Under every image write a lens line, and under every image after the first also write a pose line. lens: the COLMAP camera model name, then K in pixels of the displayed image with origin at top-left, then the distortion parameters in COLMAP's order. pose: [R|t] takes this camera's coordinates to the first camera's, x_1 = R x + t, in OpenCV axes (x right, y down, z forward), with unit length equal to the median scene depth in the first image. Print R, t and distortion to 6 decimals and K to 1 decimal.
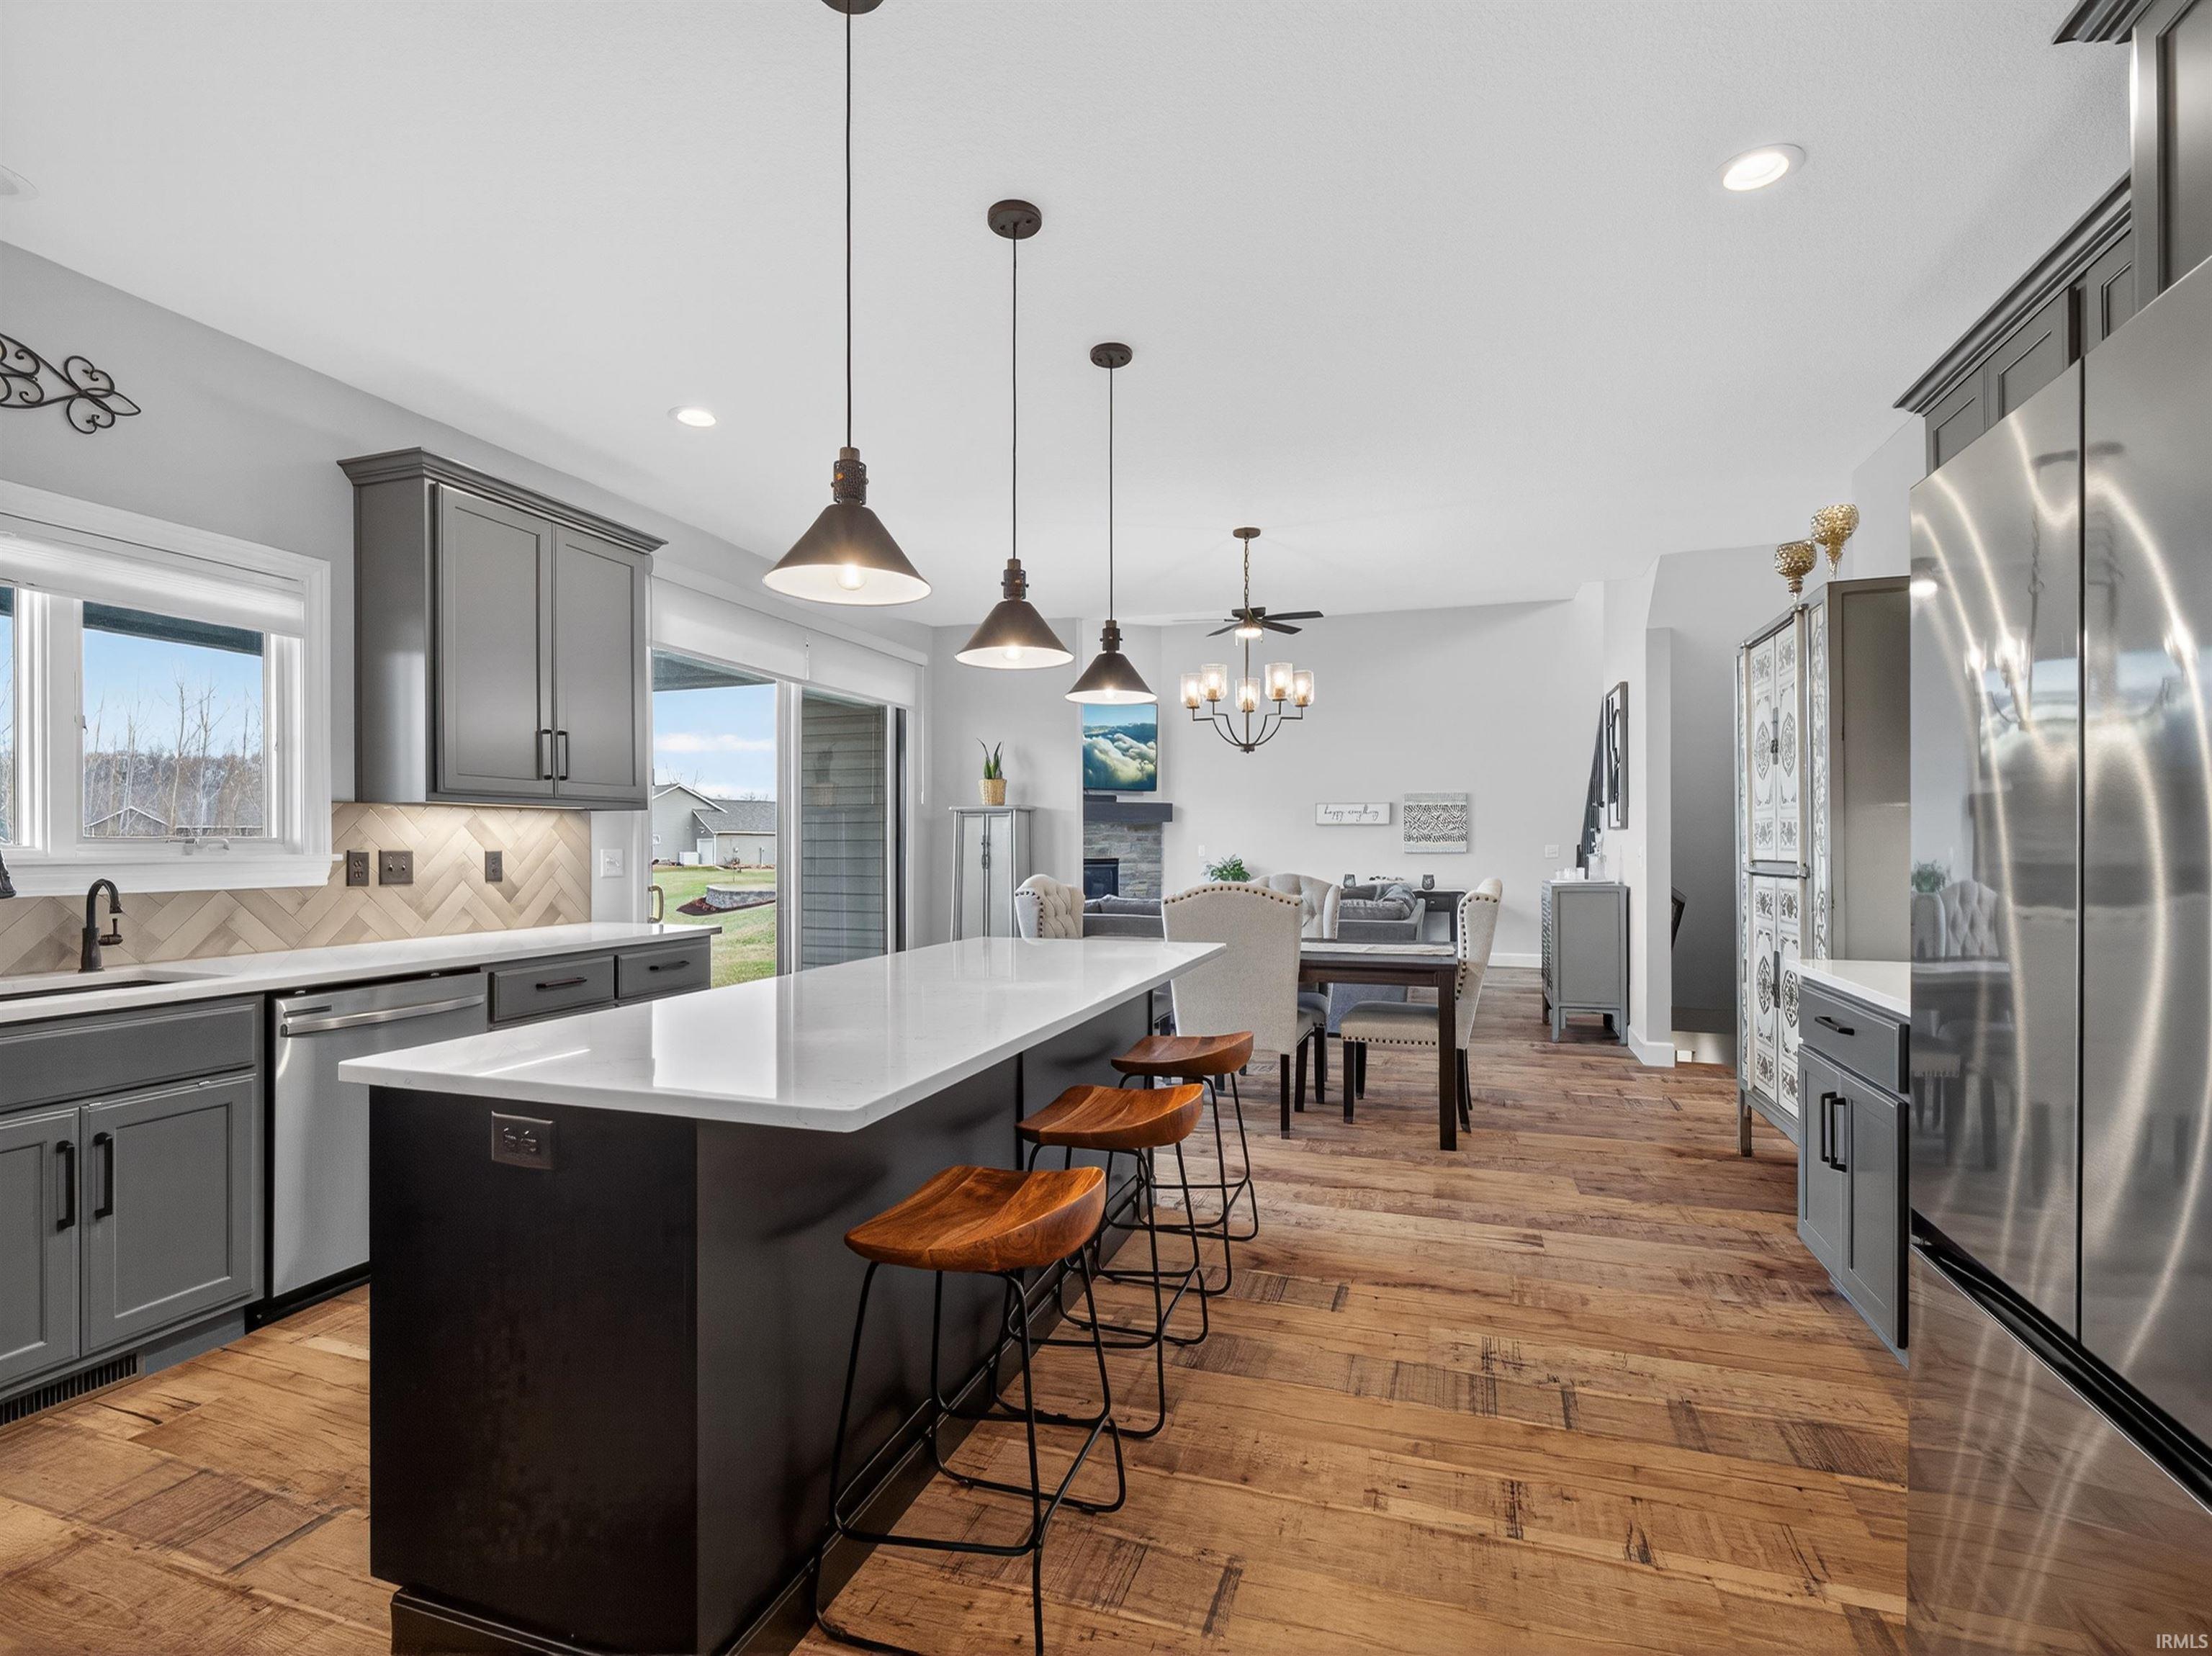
lens RADIAL K [[1040.7, 0, 1096.6], [0, 1040.7, 843.8], [0, 0, 1]] dist [-0.004631, -0.000852]
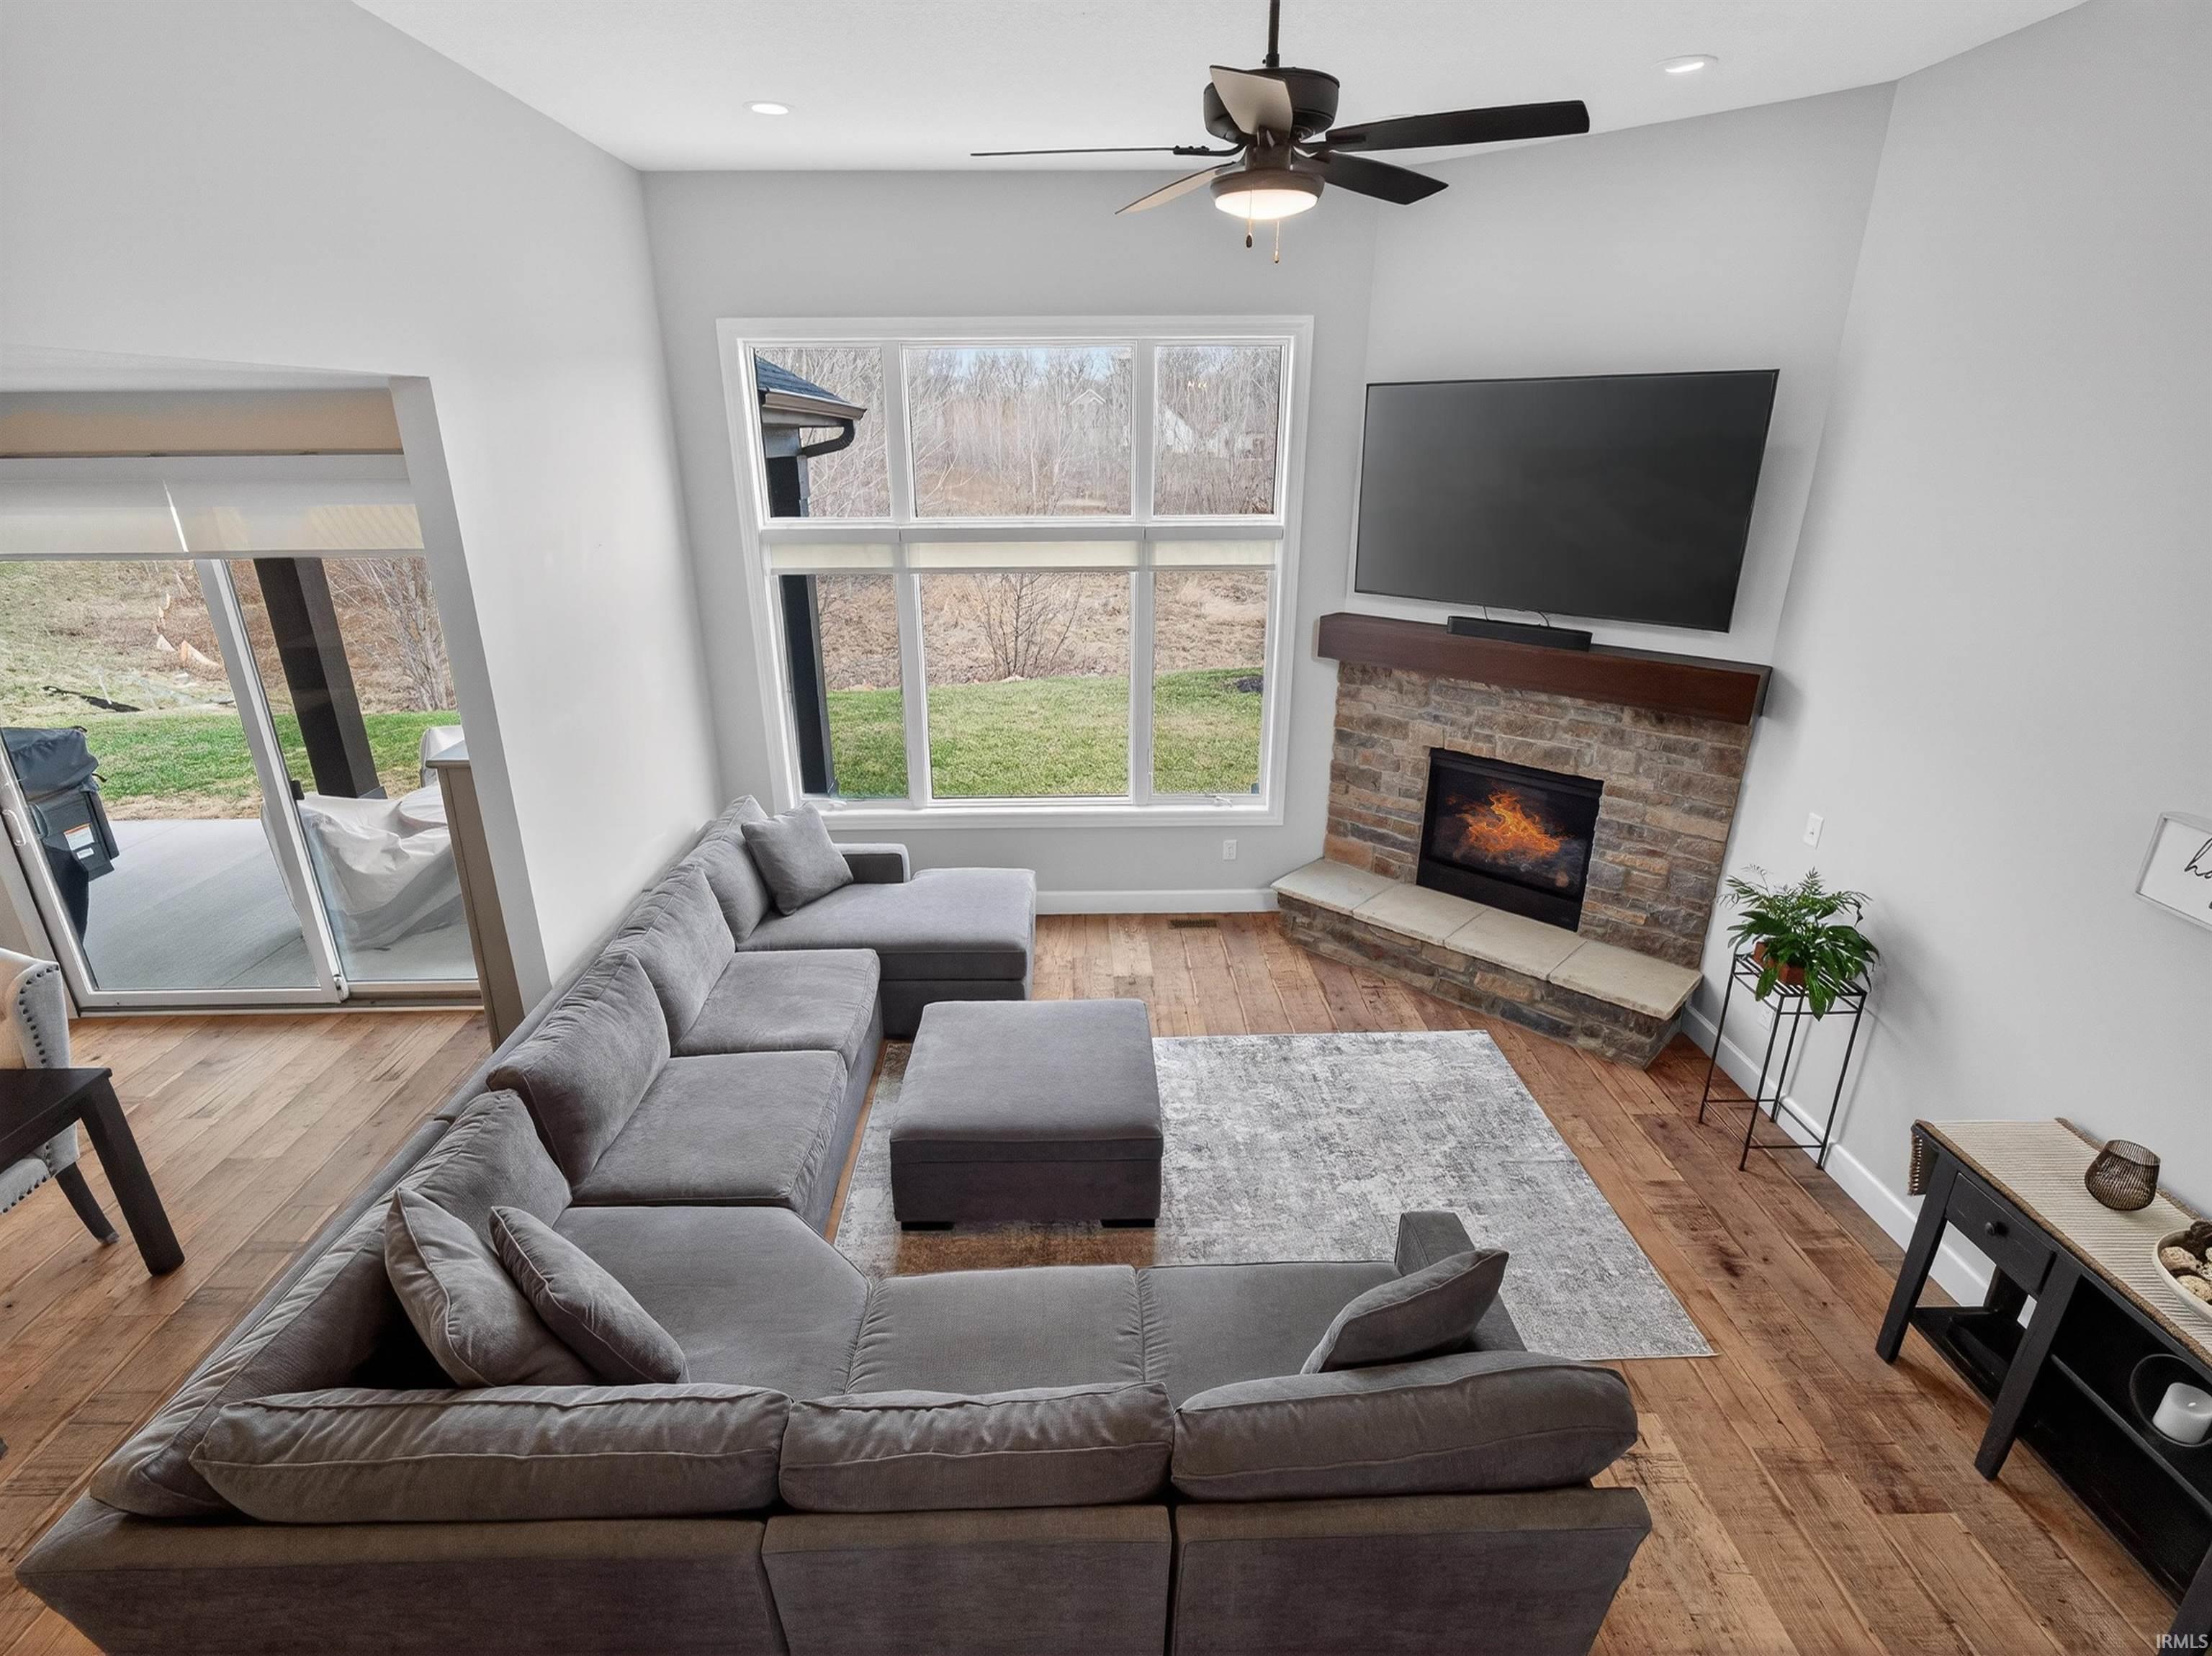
lens RADIAL K [[1065.7, 0, 1093.3], [0, 1065.7, 837.0], [0, 0, 1]] dist [-0.000030, -0.000100]
pose [[0.343545, 0.337410, -0.876431, 1.112263], [0.004402, 0.932642, 0.360776, -0.400686], [0.939126, -0.127801, 0.318919, 2.255035]]
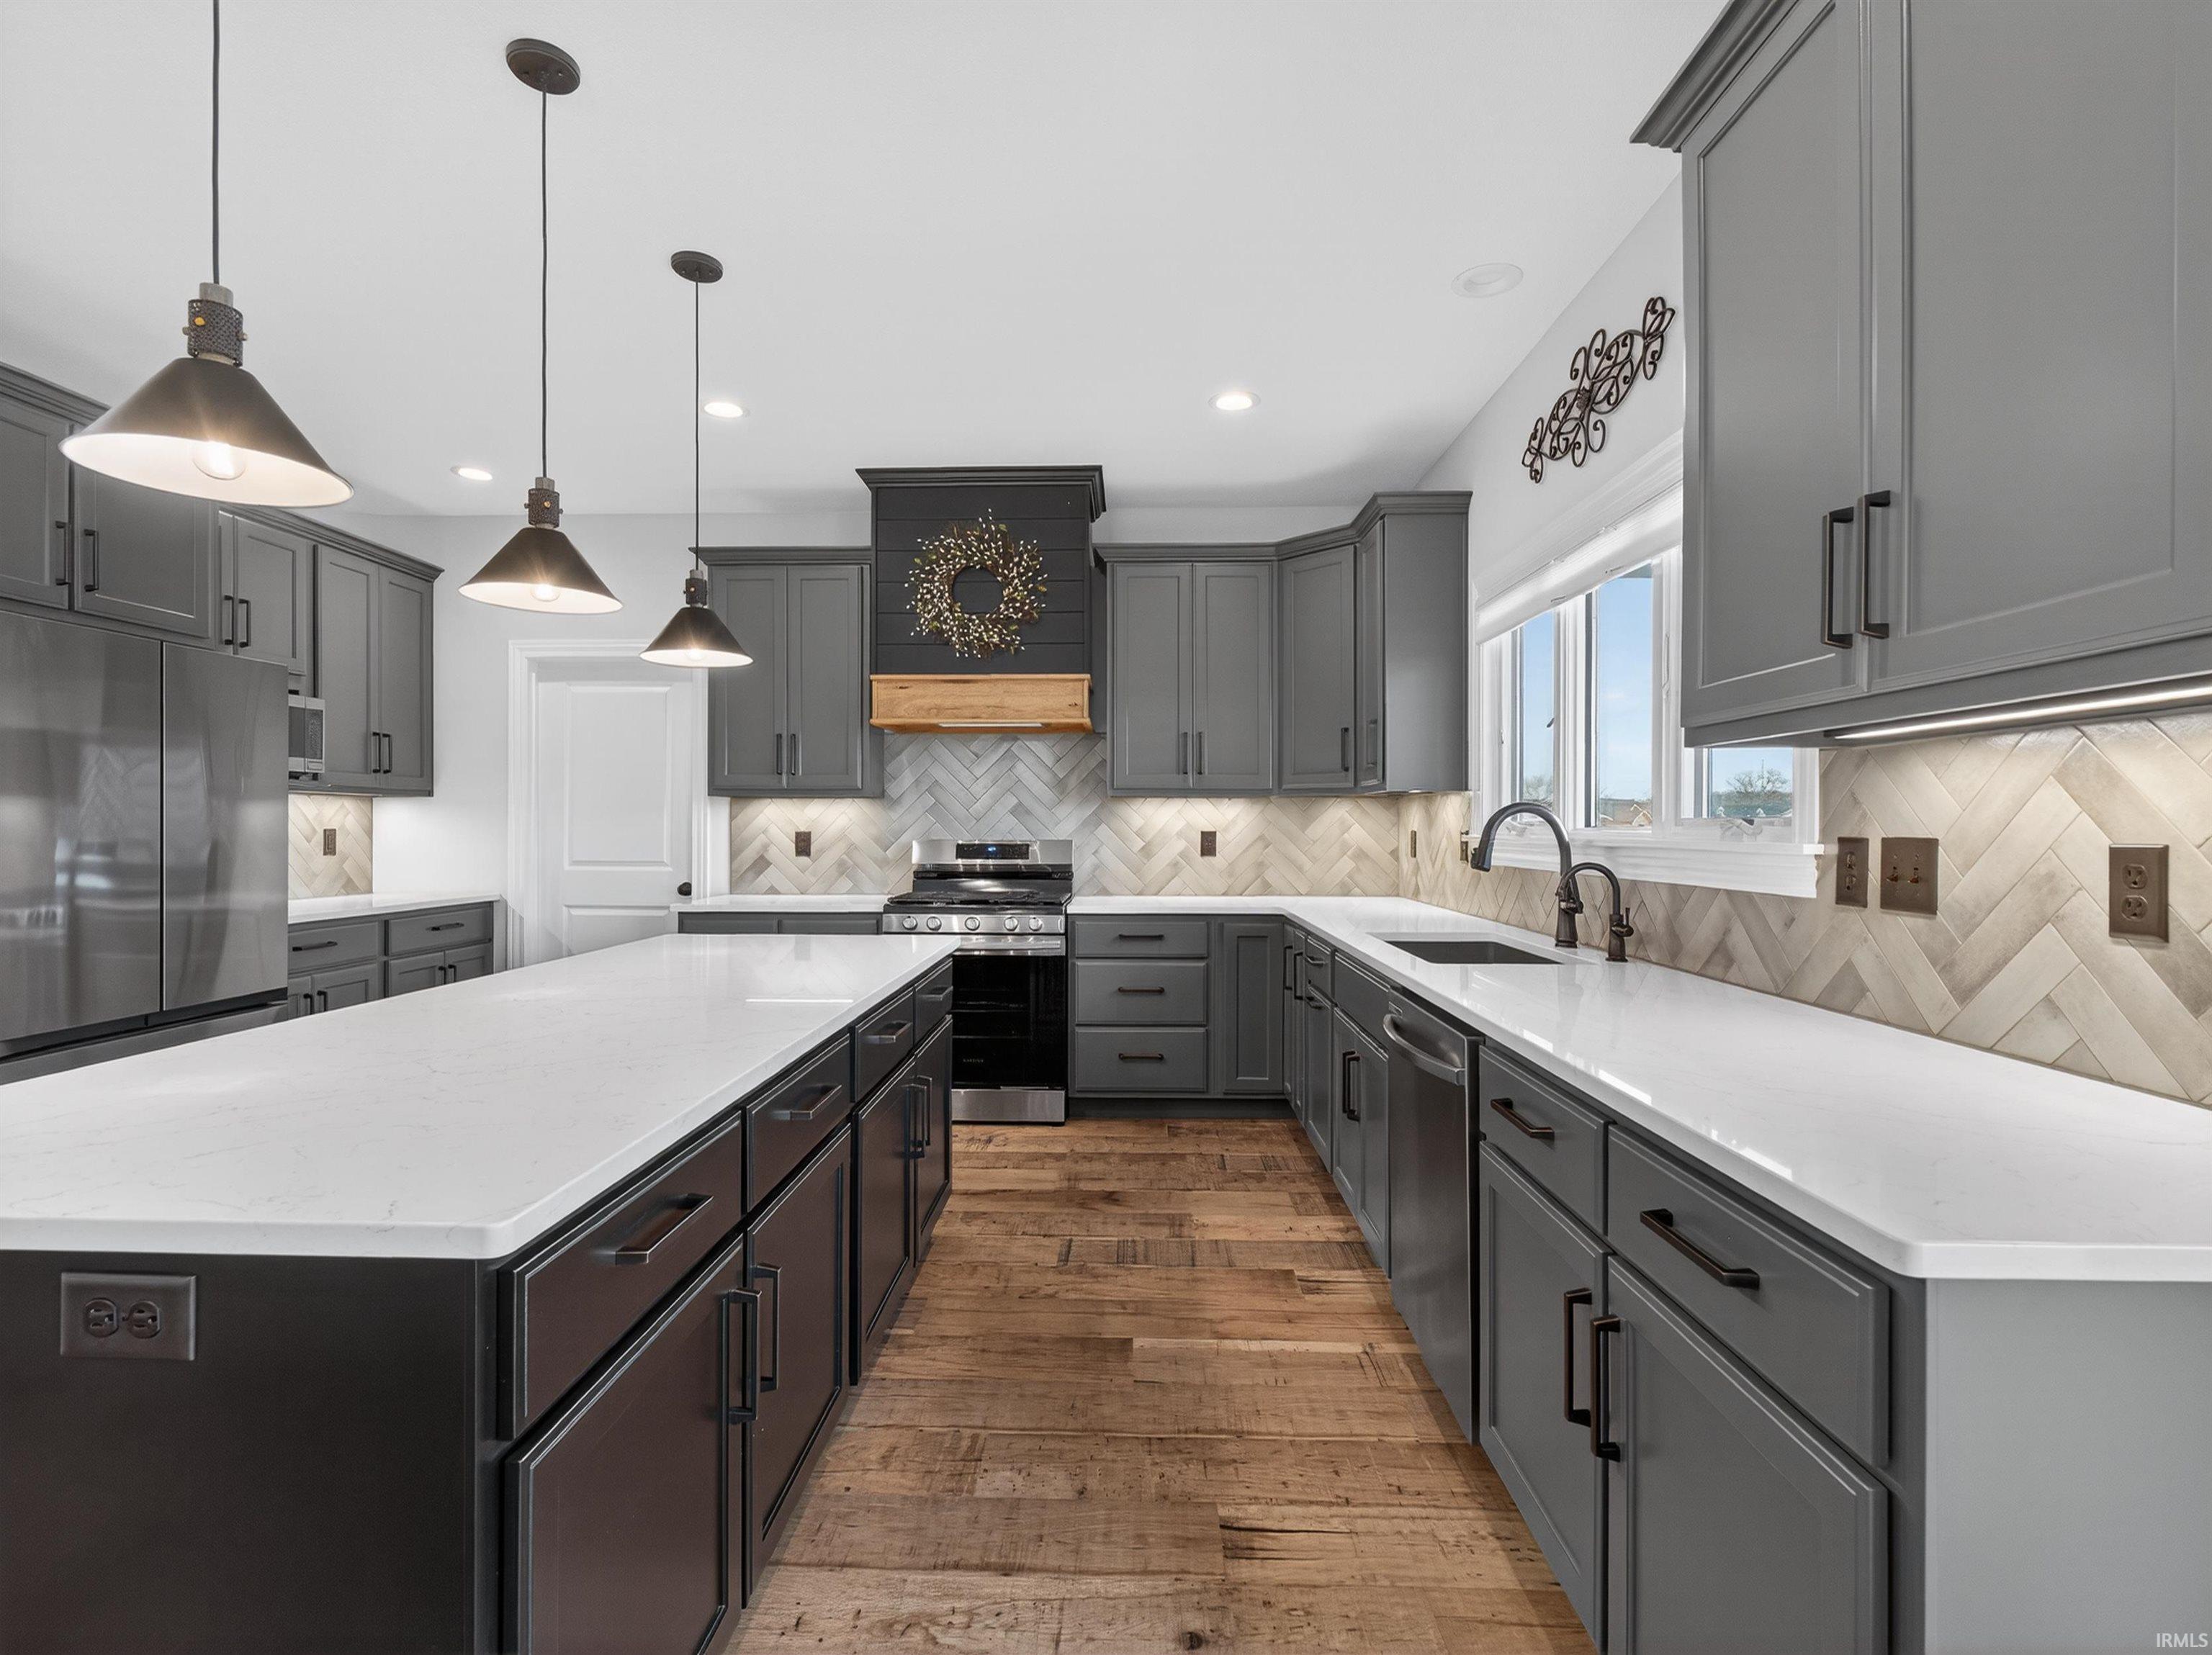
lens RADIAL K [[1045.0, 0, 1090.9], [0, 1045.0, 825.7], [0, 0, 1]] dist [-0.002851, 0.000080]
pose [[-0.958907, -0.001998, -0.283712, -0.190946], [-0.001556, 0.999997, -0.001784, 0.002285], [0.283715, -0.001270, -0.958908, 1.400838]]
